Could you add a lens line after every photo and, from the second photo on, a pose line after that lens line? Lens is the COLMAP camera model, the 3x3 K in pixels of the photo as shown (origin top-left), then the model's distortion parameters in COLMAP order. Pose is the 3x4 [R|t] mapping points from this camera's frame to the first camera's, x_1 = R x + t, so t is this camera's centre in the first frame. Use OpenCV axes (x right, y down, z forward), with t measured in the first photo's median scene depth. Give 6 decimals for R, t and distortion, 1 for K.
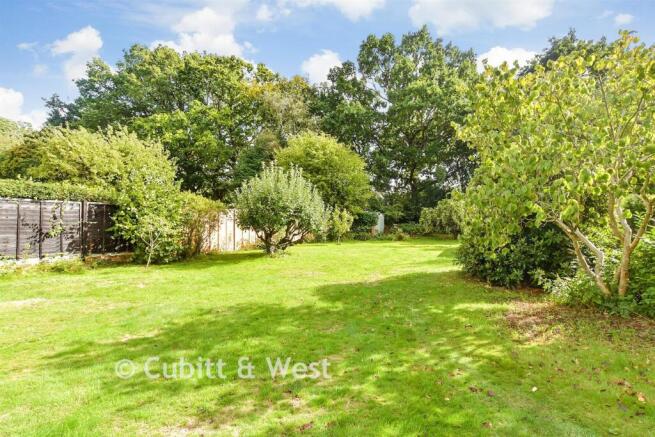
lens RADIAL K [[295.9, 0, 327.5], [0, 295.9, 218.5], [0, 0, 1]] dist [0.002125, 0.000305]
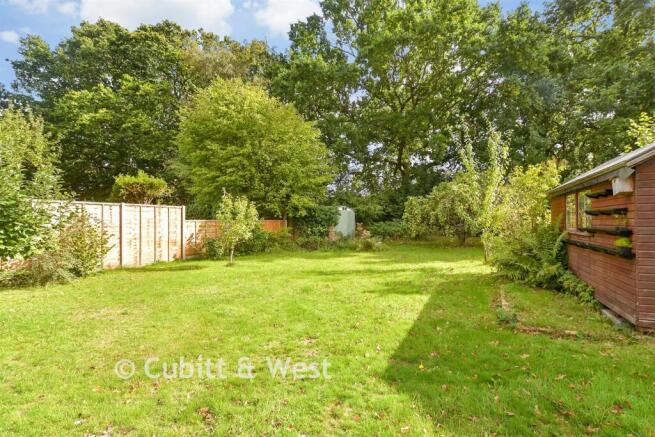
lens RADIAL K [[298.7, 0, 305.5], [0, 298.7, 219.5], [0, 0, 1]] dist [0.001343, 0.000174]
pose [[0.997564, -0.016962, -0.067658, 0.122178], [0.017389, 0.999832, 0.005727, 0.004406], [0.067550, -0.006889, 0.997692, 0.290979]]
